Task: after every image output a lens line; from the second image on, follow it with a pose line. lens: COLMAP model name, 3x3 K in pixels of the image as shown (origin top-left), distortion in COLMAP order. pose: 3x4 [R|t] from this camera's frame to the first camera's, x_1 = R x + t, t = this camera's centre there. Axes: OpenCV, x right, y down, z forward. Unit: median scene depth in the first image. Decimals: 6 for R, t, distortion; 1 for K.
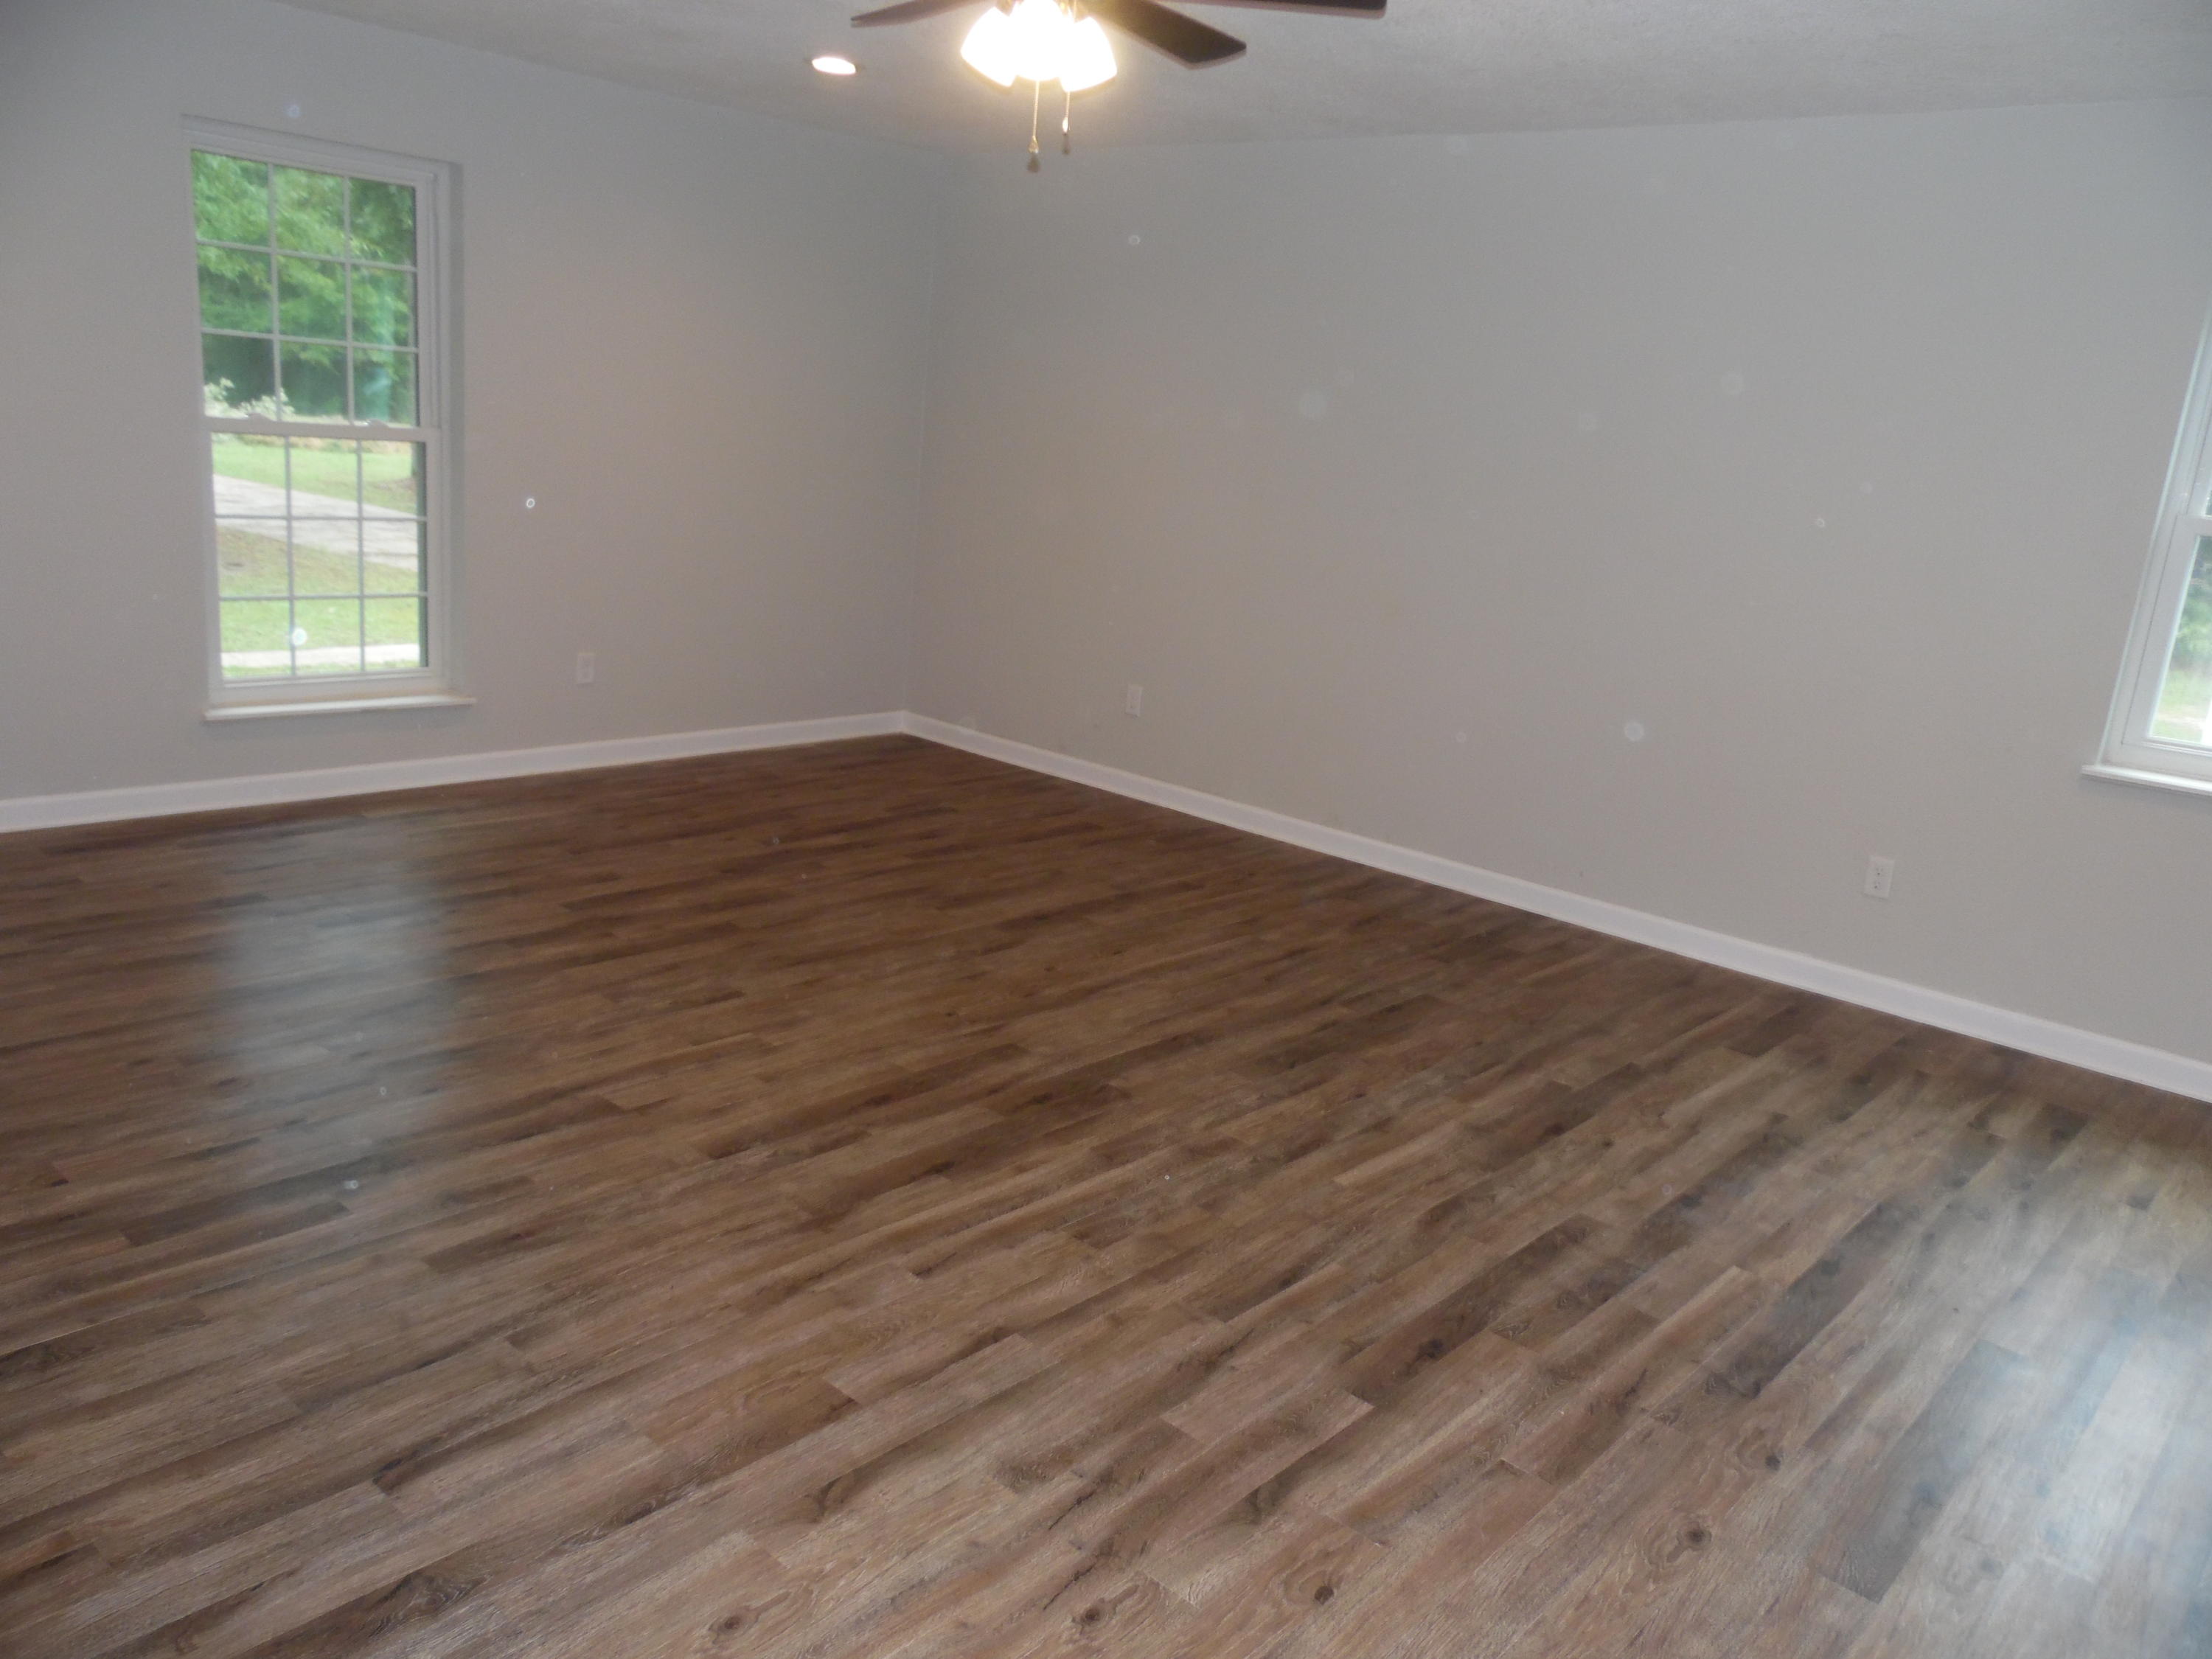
lens RADIAL K [[1646.6, 0, 1106.0], [0, 1646.6, 829.5], [0, 0, 1]] dist [-0.036285, 0.068939]
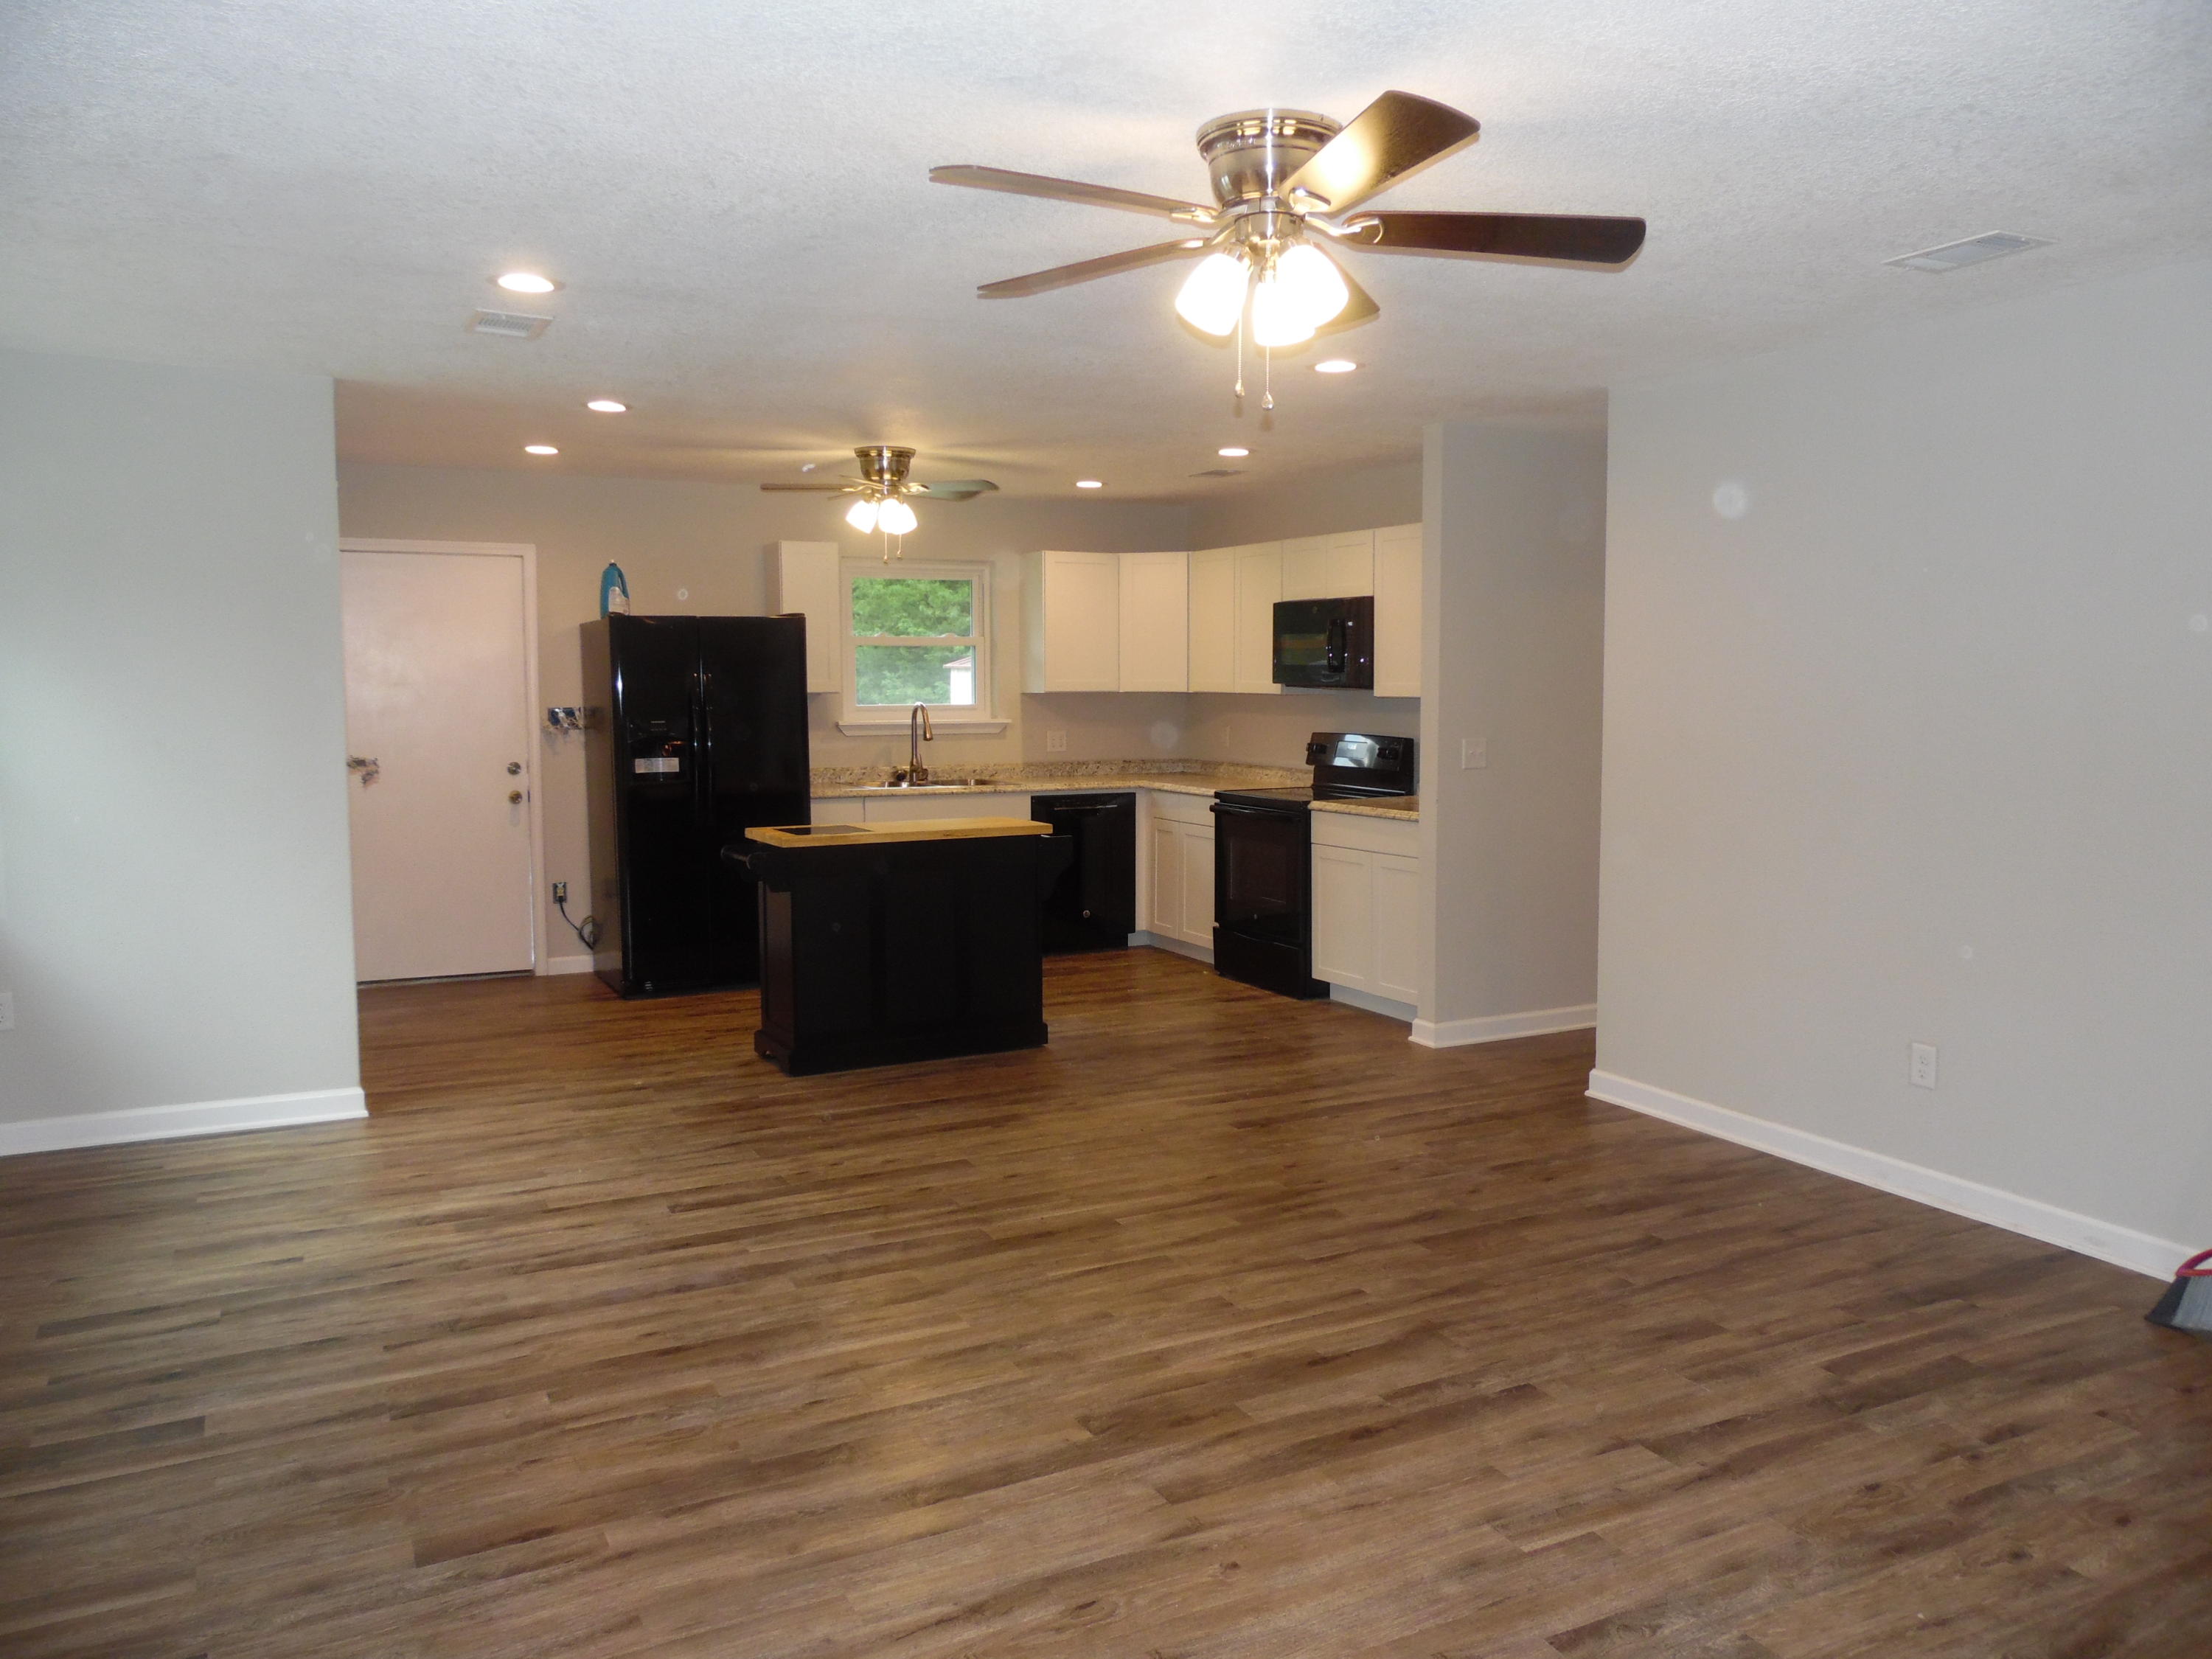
lens RADIAL K [[1660.4, 0, 1104.8], [0, 1660.4, 778.4], [0, 0, 1]] dist [0.004894, 0.010515]
pose [[-0.928387, -0.111504, 0.354492, -0.287471], [0.007355, 0.948222, 0.317522, -0.468600], [-0.371542, 0.297391, -0.879497, 1.737754]]
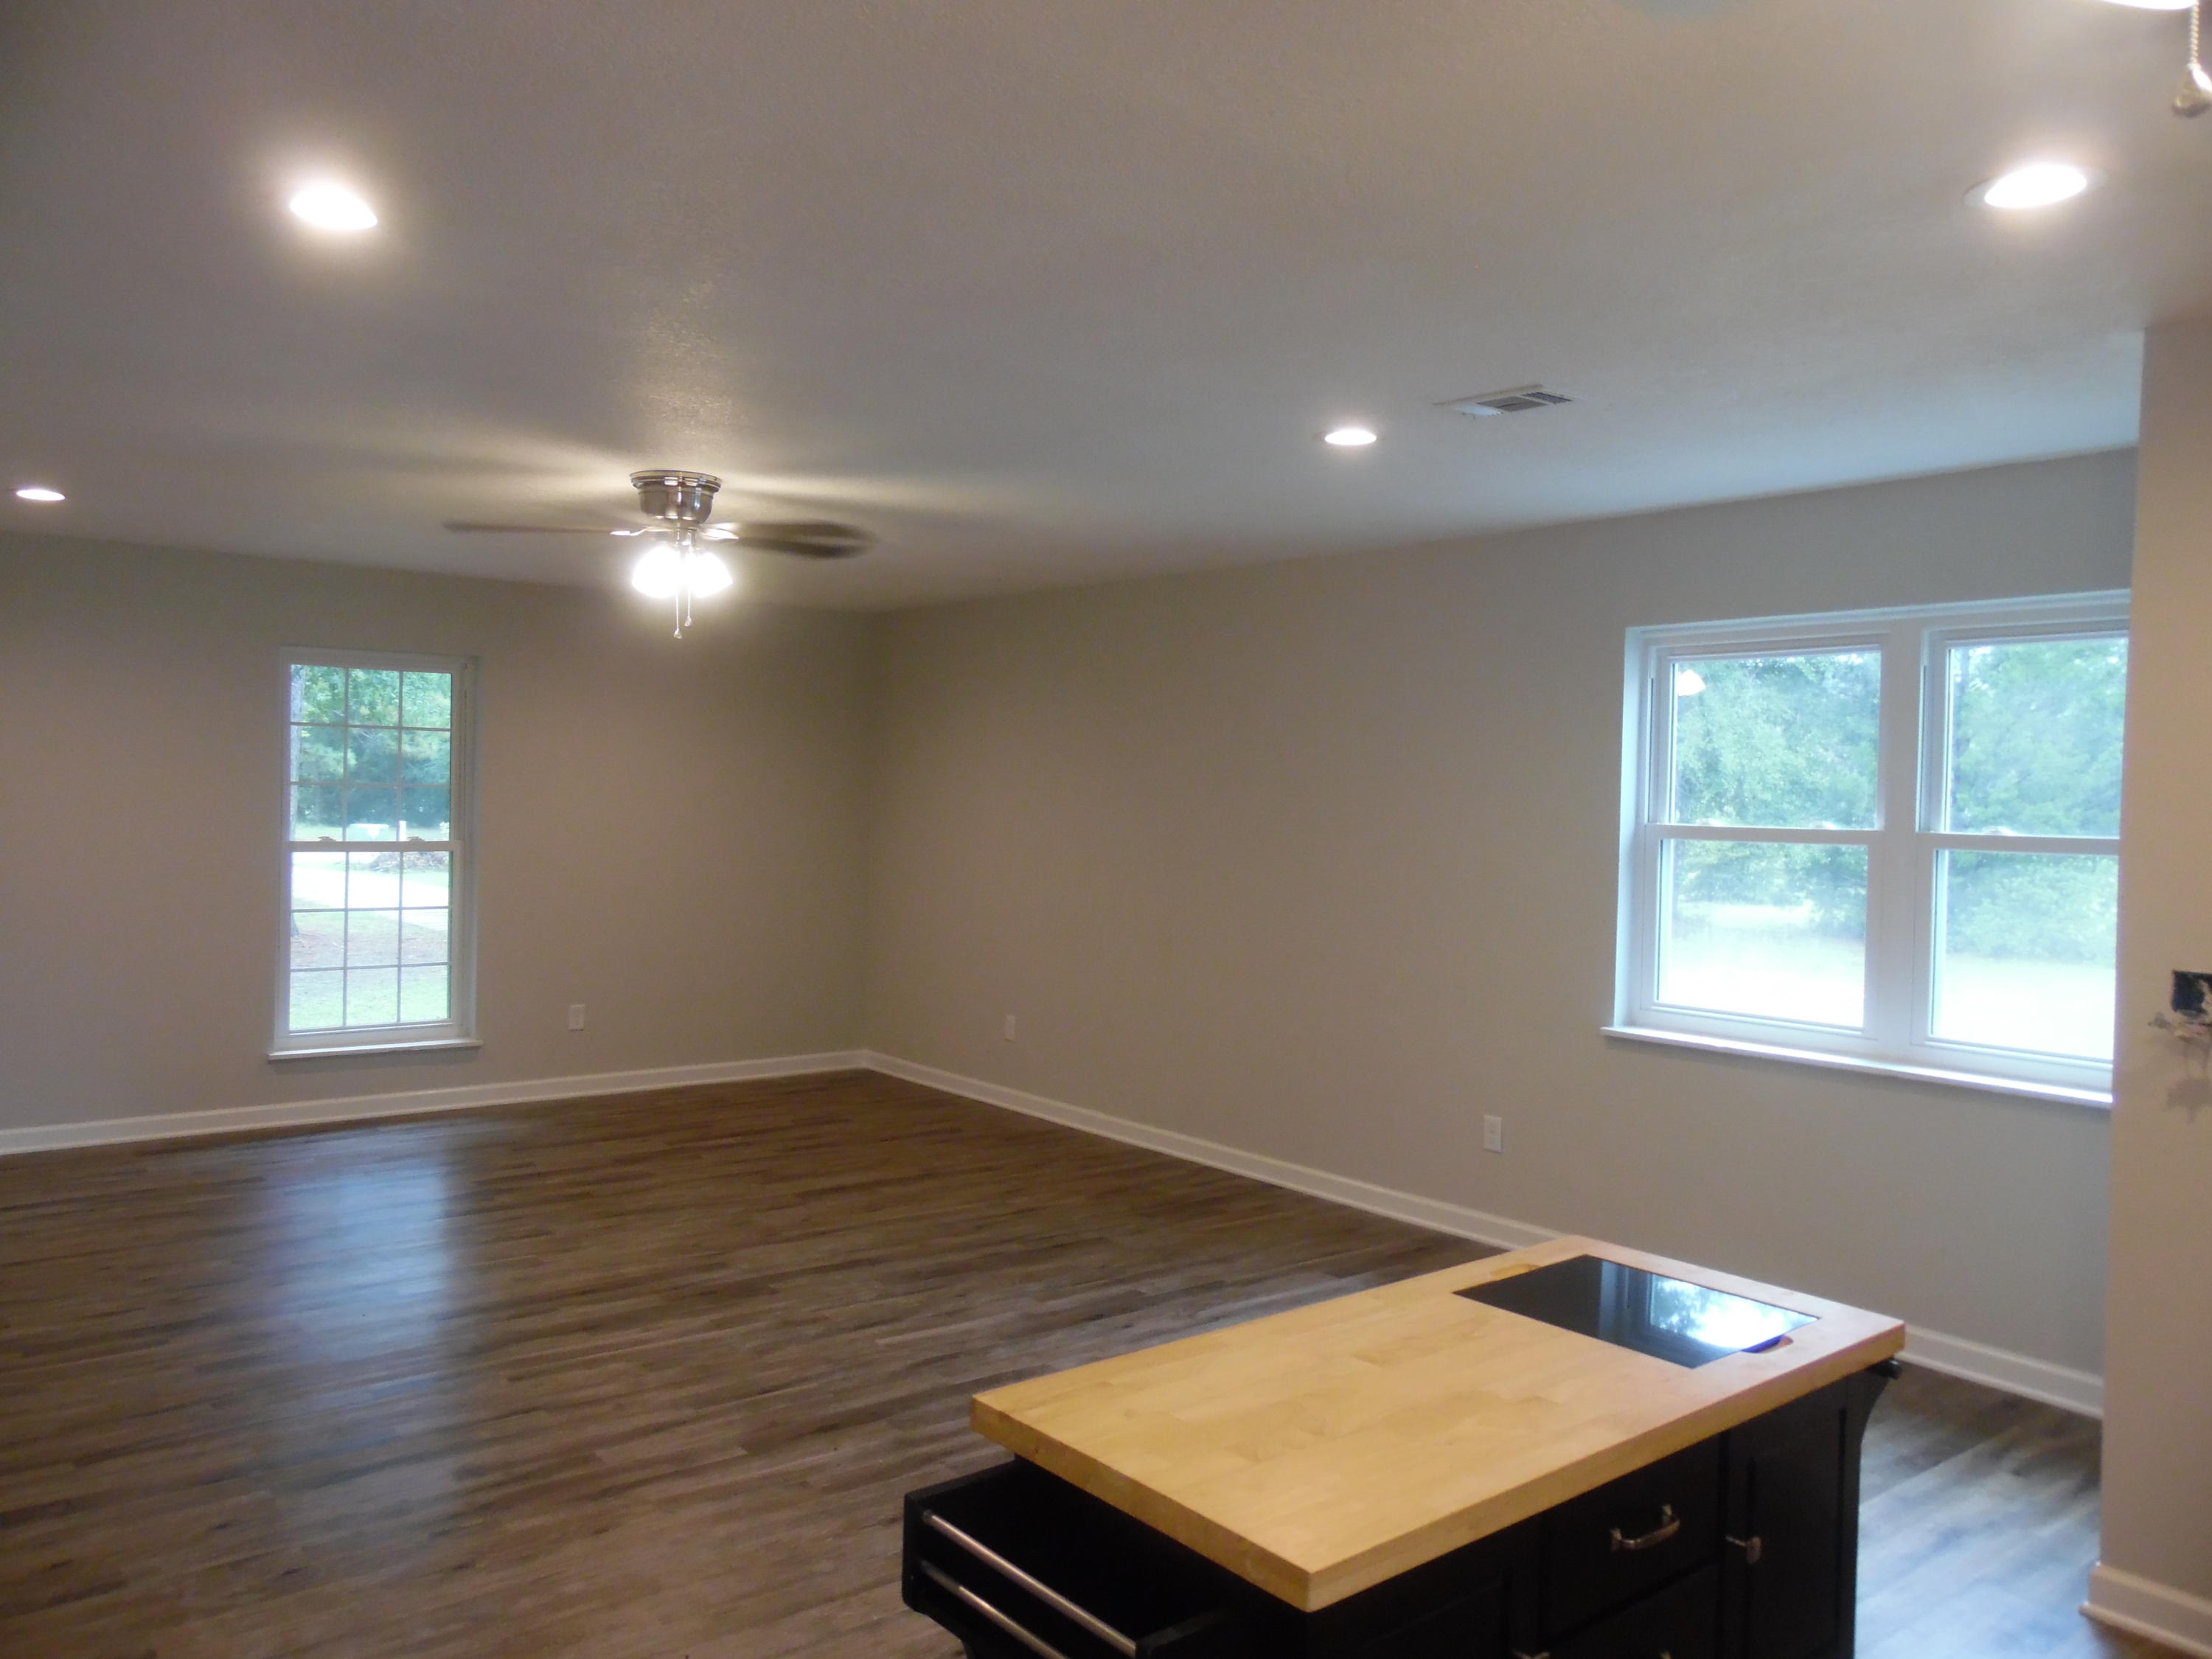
lens RADIAL K [[1646.6, 0, 1106.0], [0, 1646.6, 829.5], [0, 0, 1]] dist [-0.036285, 0.068939]
pose [[0.984632, -0.060613, -0.163786, 0.536607], [0.021176, 0.972356, -0.232540, 0.114977], [0.173353, 0.225498, 0.958697, -0.330519]]
